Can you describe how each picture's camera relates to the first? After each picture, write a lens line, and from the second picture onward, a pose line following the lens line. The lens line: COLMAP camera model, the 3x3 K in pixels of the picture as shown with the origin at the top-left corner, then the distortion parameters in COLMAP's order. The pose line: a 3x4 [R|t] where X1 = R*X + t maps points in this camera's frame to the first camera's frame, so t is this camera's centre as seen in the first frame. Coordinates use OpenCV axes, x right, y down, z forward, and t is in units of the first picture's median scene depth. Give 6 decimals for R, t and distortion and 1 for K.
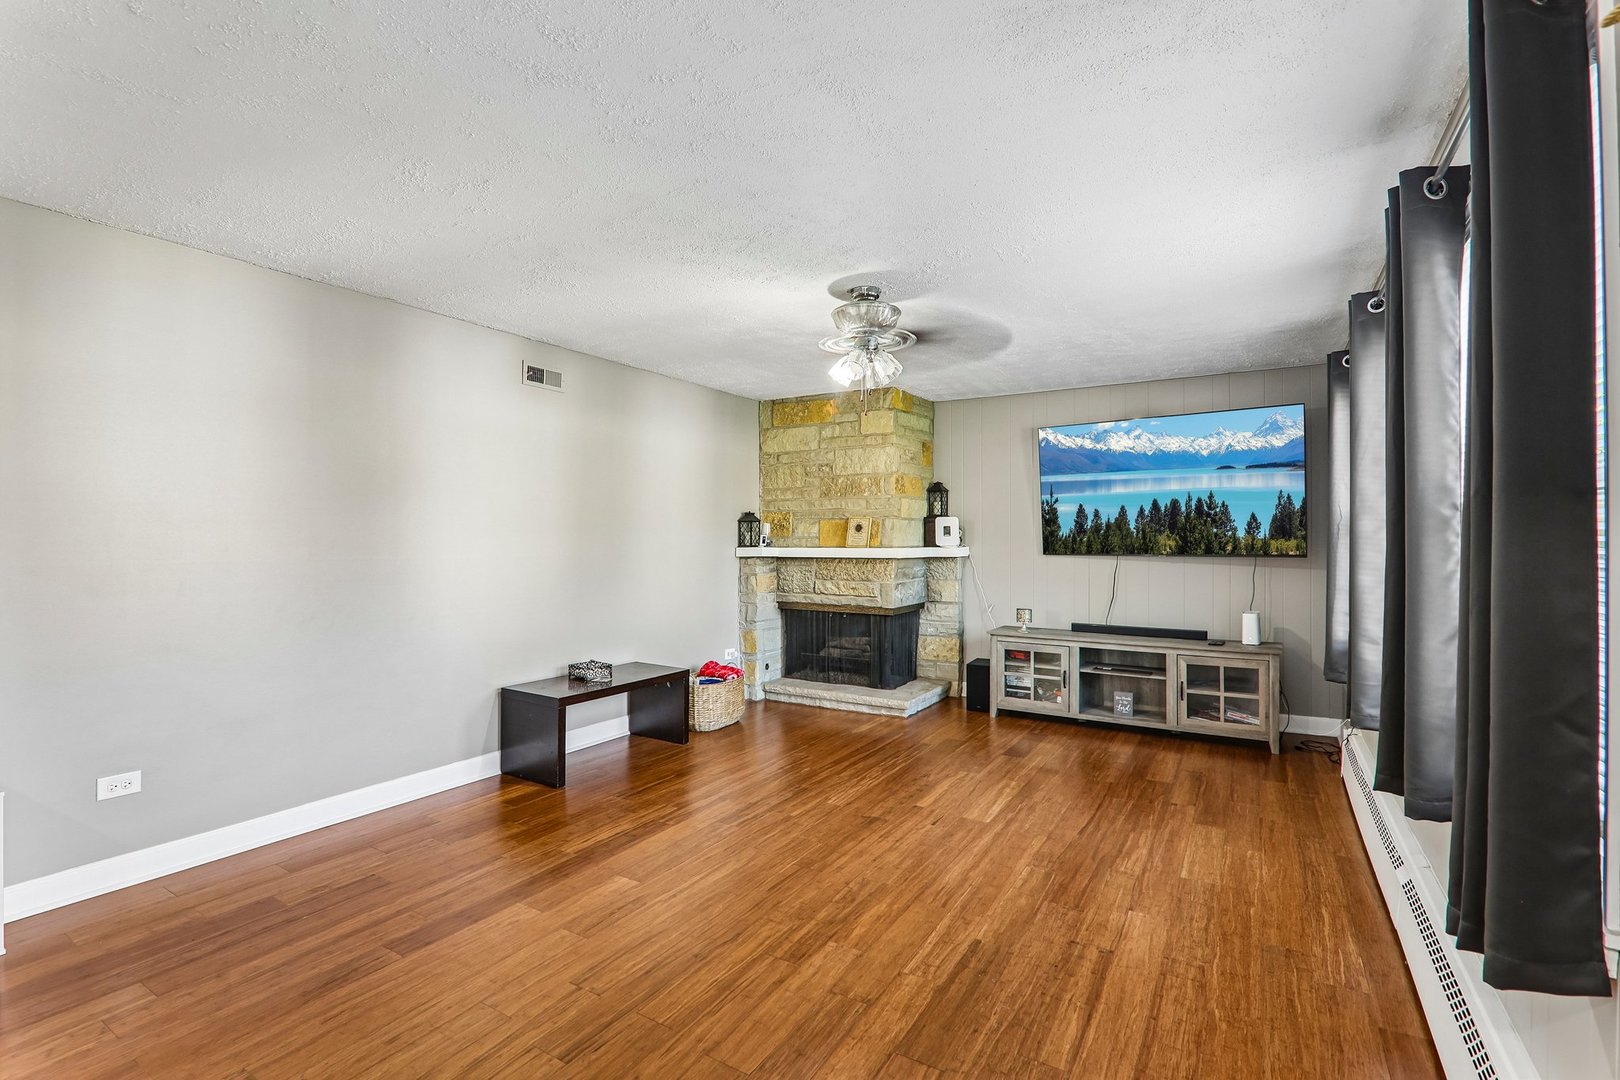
lens RADIAL K [[741.6, 0, 804.5], [0, 741.6, 537.0], [0, 0, 1]] dist [-0.009525, 0.000861]
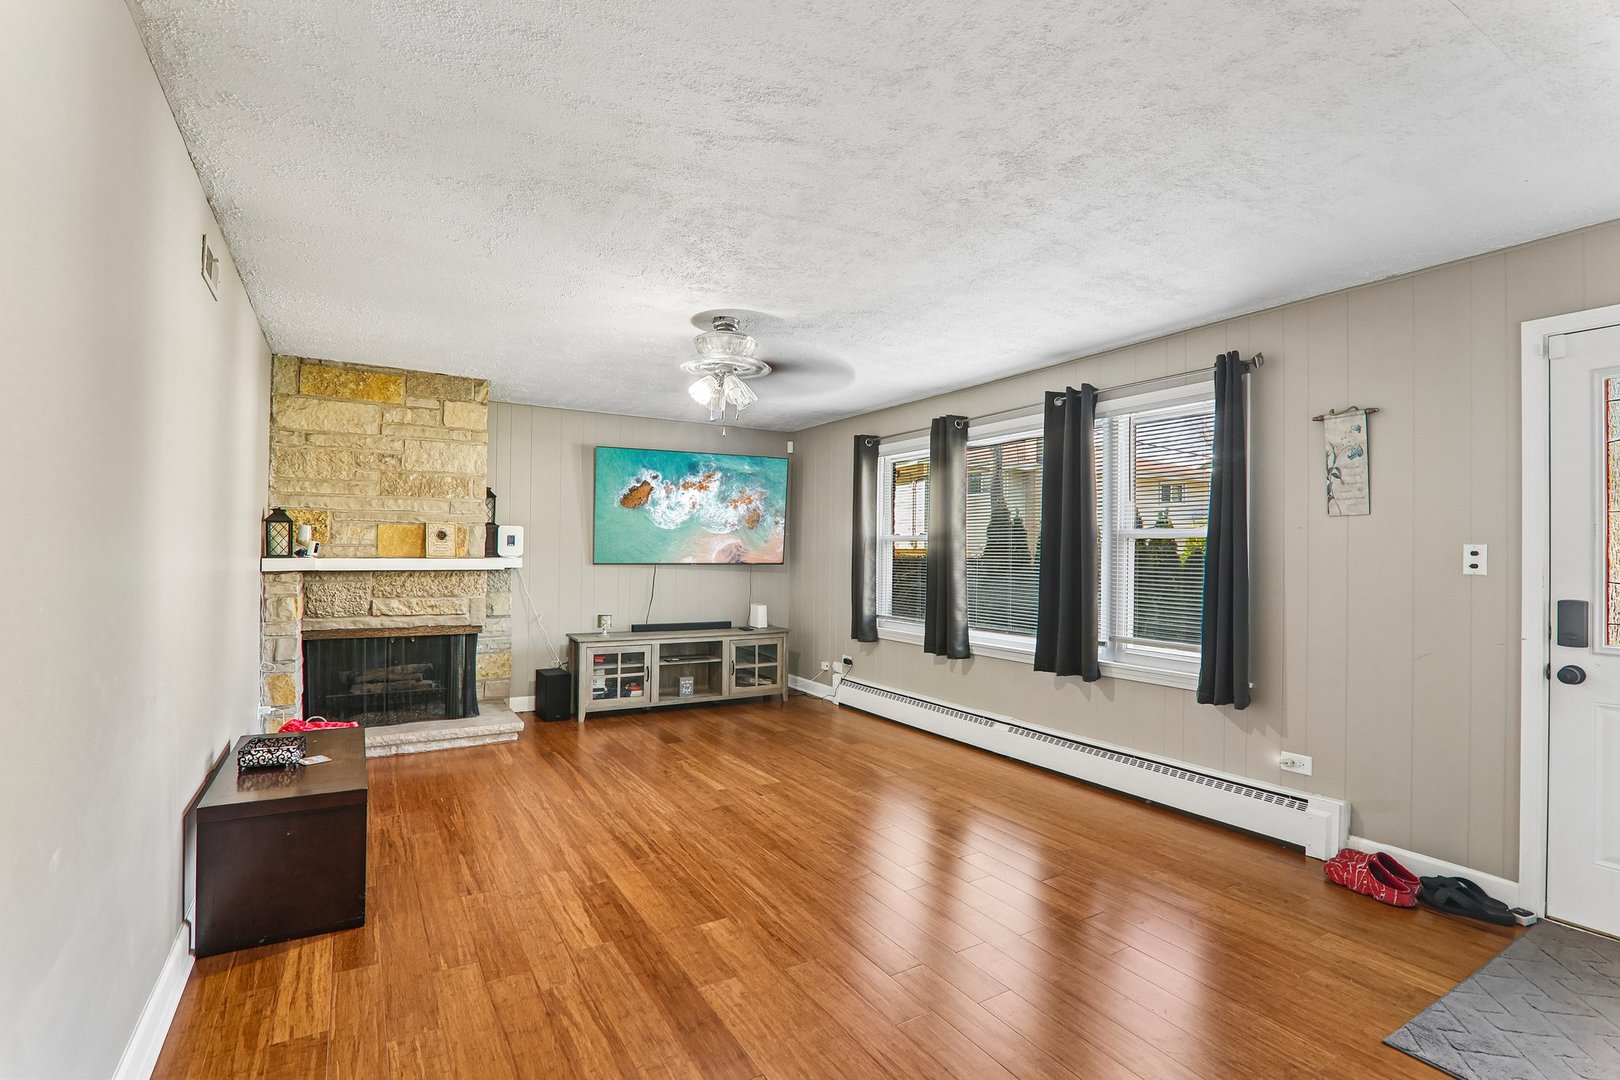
lens RADIAL K [[741.6, 0, 796.8], [0, 741.6, 547.7], [0, 0, 1]] dist [-0.009525, 0.000861]
pose [[0.468079, 0.011828, 0.883608, -0.524386], [-0.012489, 0.999899, -0.006769, 0.003201], [-0.883599, -0.007867, 0.468179, 0.254136]]
